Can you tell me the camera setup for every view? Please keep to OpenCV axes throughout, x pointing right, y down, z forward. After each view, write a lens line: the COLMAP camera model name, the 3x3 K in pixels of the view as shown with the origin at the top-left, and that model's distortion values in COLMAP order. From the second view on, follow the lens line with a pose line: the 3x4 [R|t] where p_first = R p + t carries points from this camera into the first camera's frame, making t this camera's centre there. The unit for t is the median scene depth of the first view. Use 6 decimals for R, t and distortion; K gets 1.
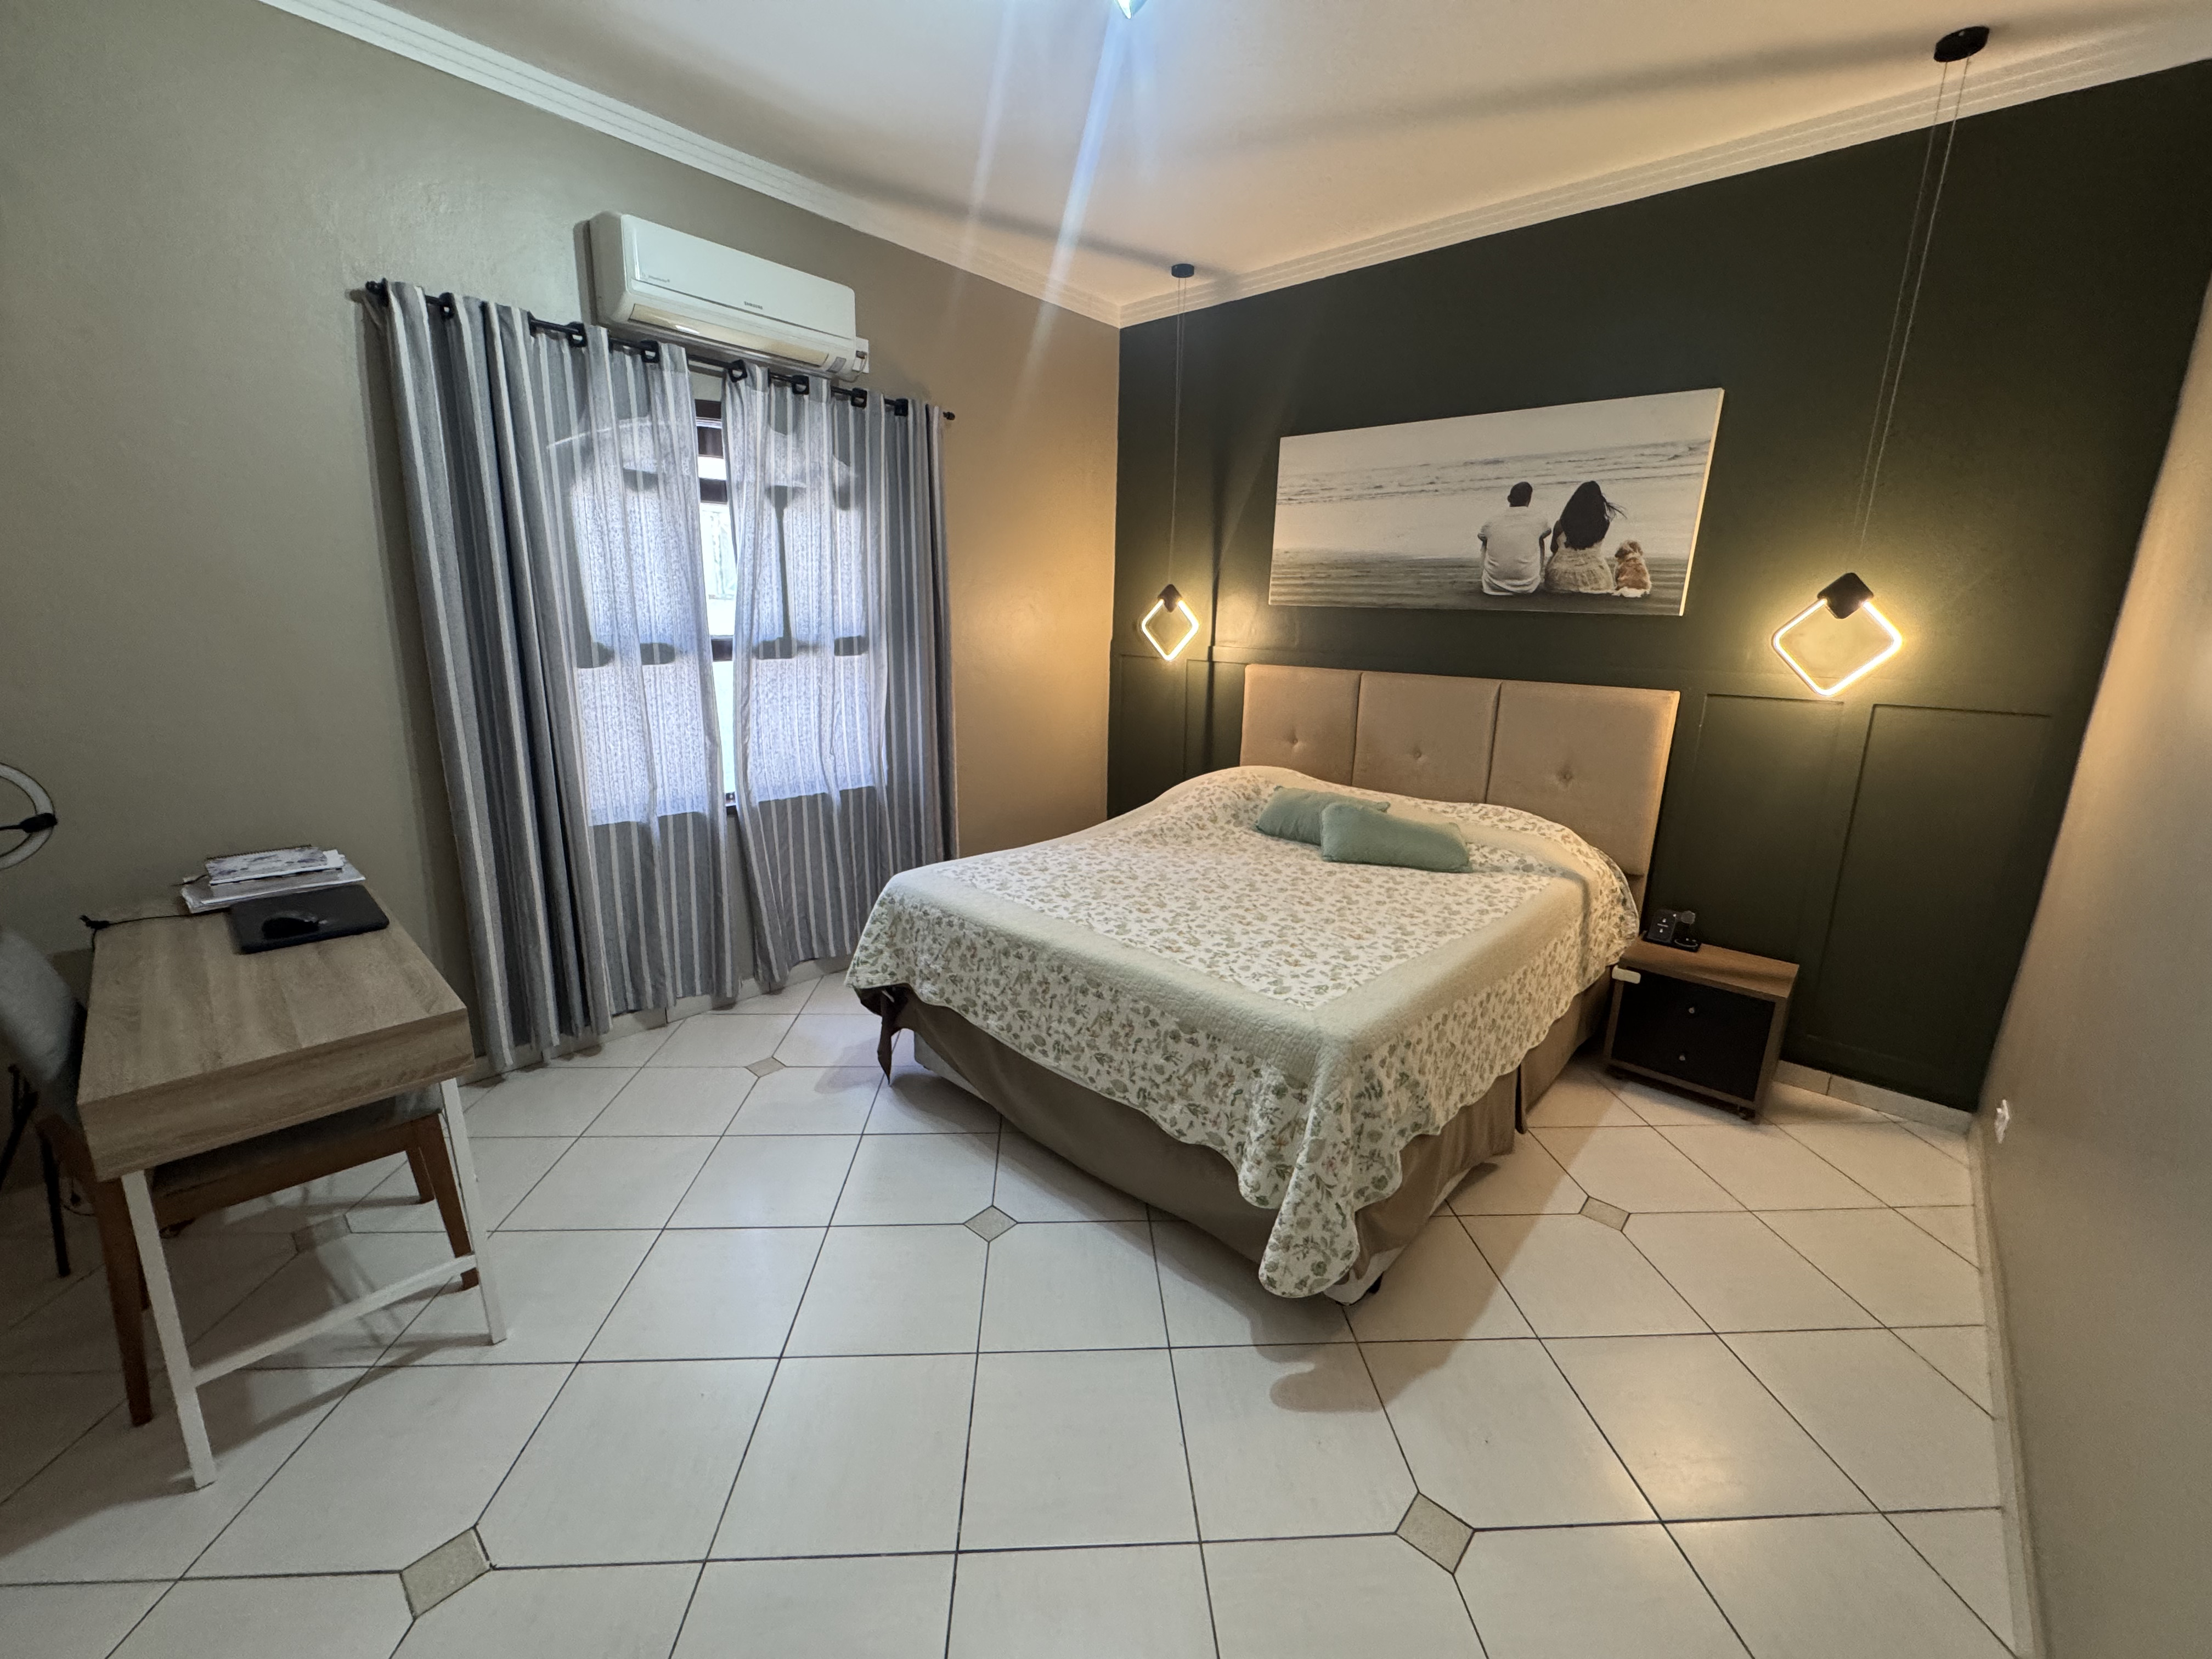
lens RADIAL K [[885.4, 0, 1102.9], [0, 885.4, 826.3], [0, 0, 1]] dist [-0.002500, -0.000019]
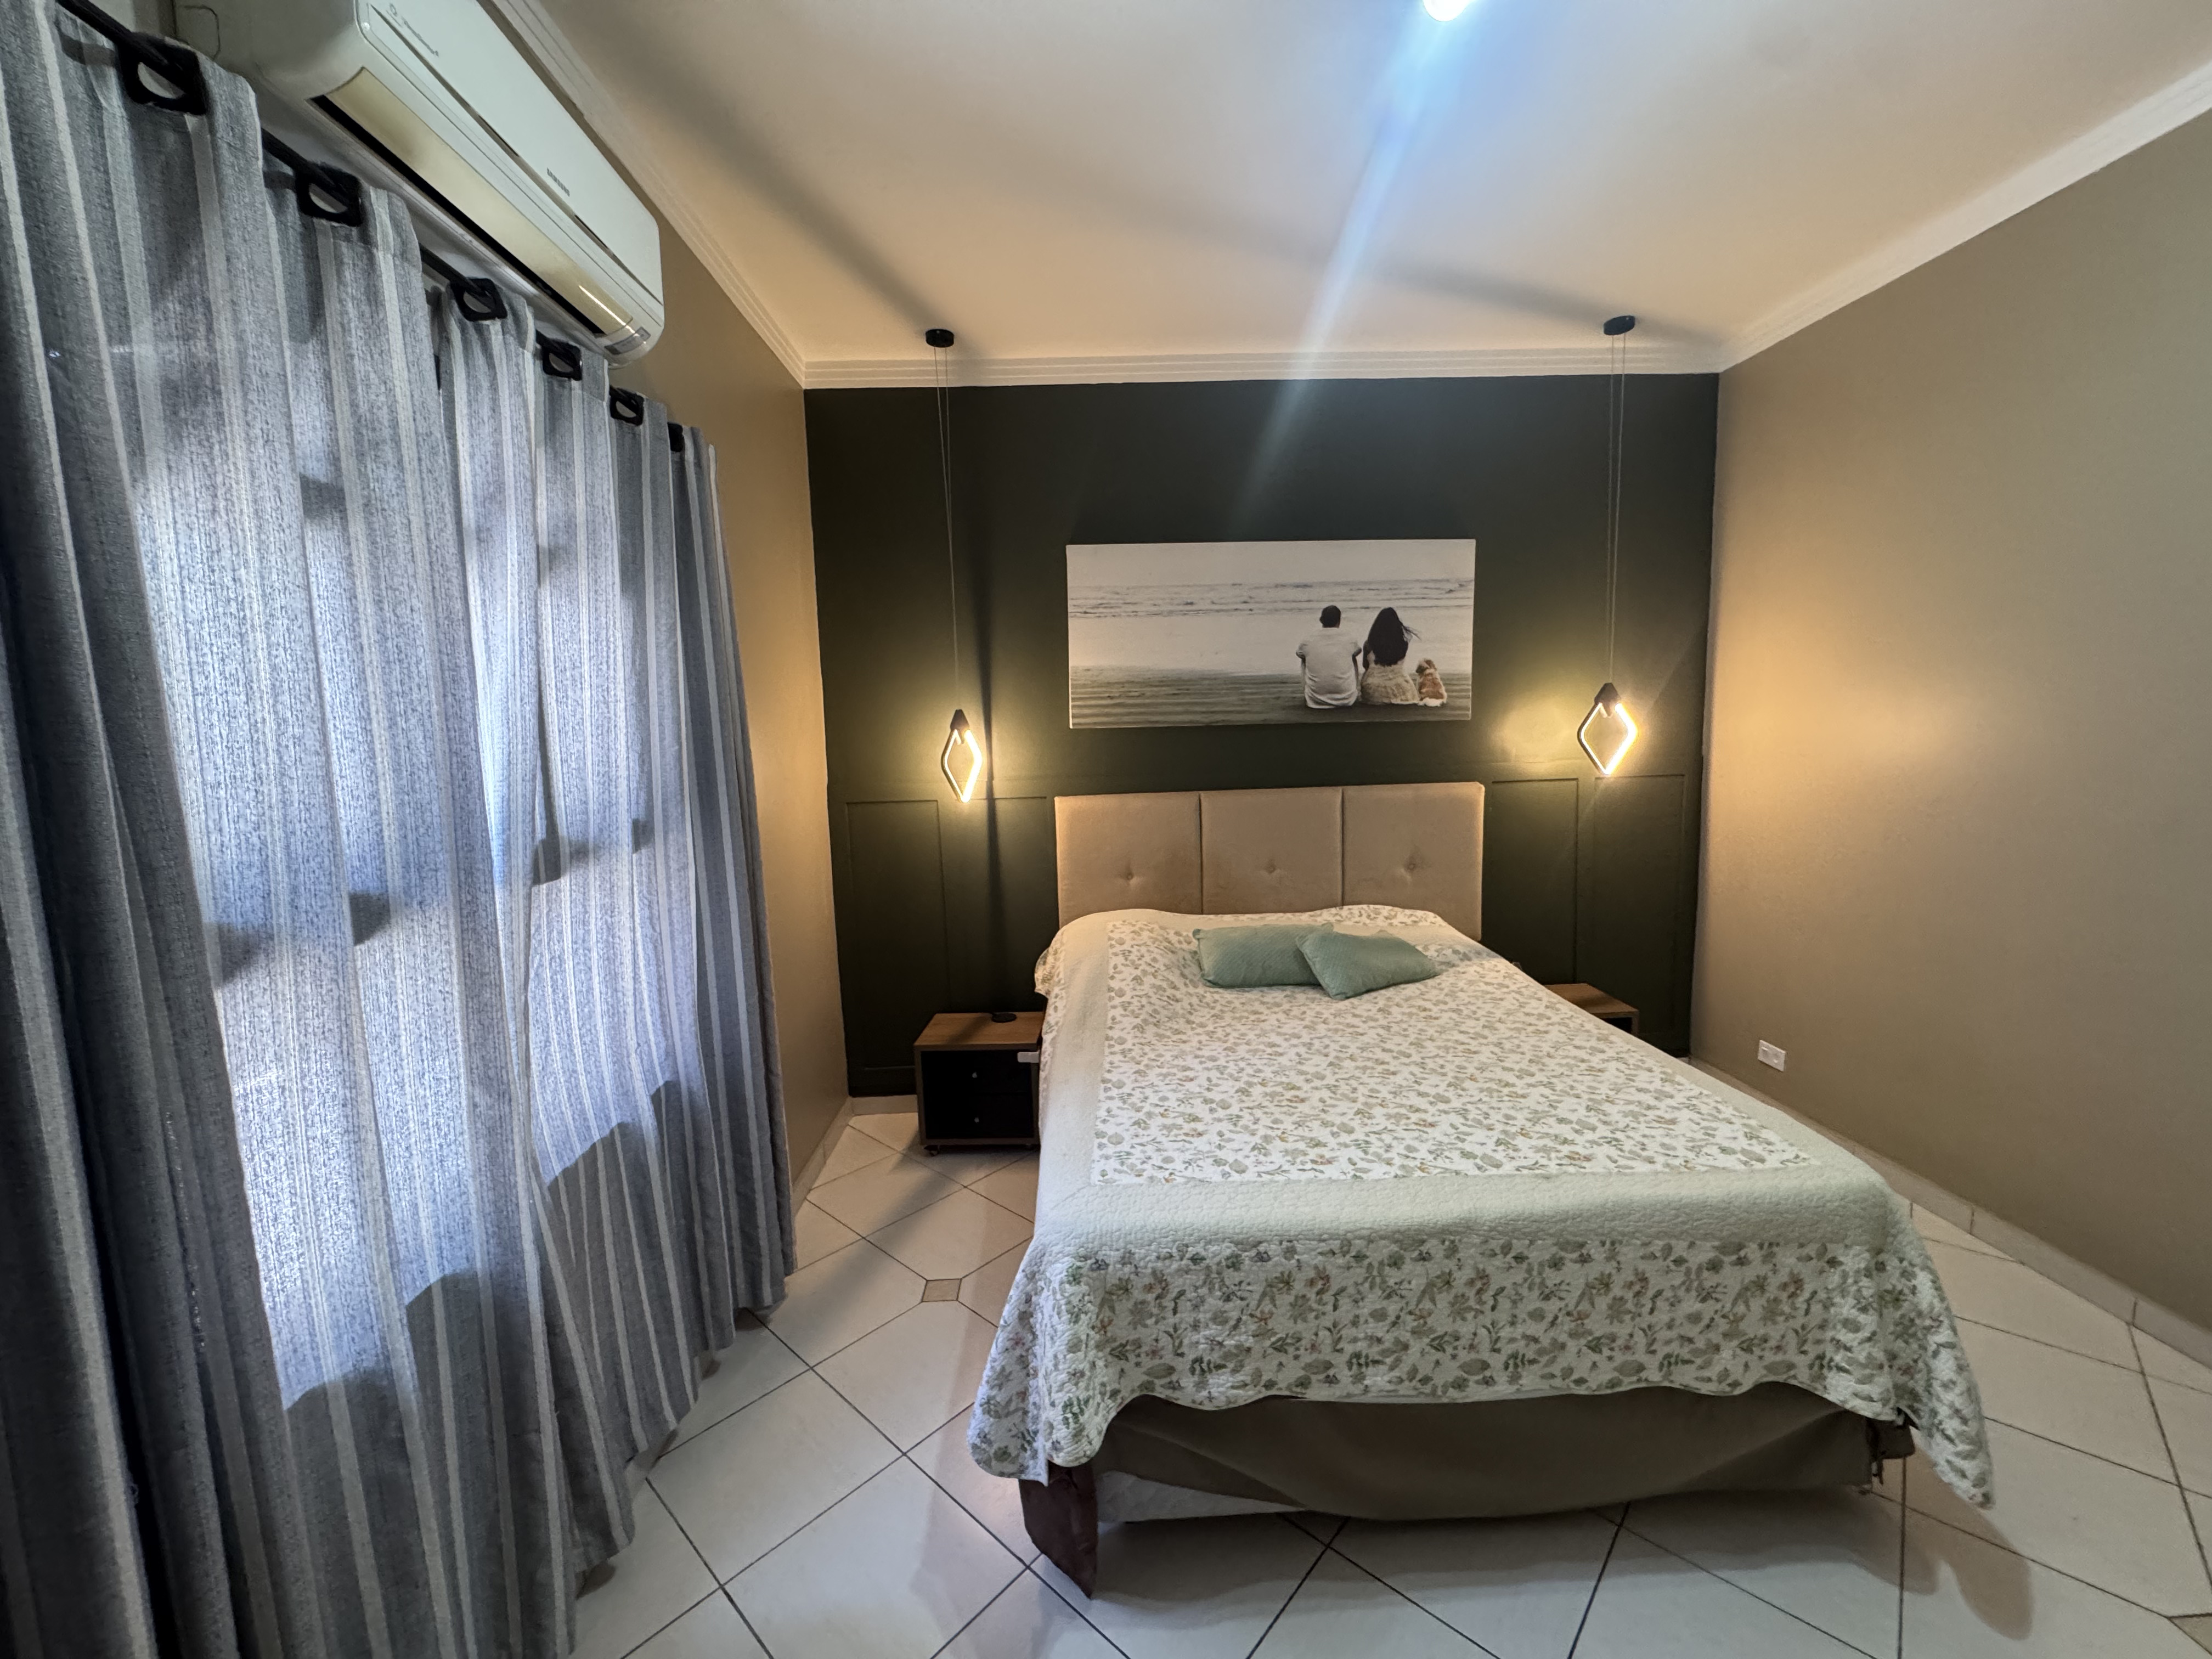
lens RADIAL K [[885.4, 0, 1102.9], [0, 885.4, 826.3], [0, 0, 1]] dist [-0.002500, -0.000019]
pose [[0.716583, -0.124185, 0.686358, -0.527231], [0.209851, 0.976815, -0.042355, -0.148298], [-0.665185, 0.174384, 0.726030, 0.478109]]
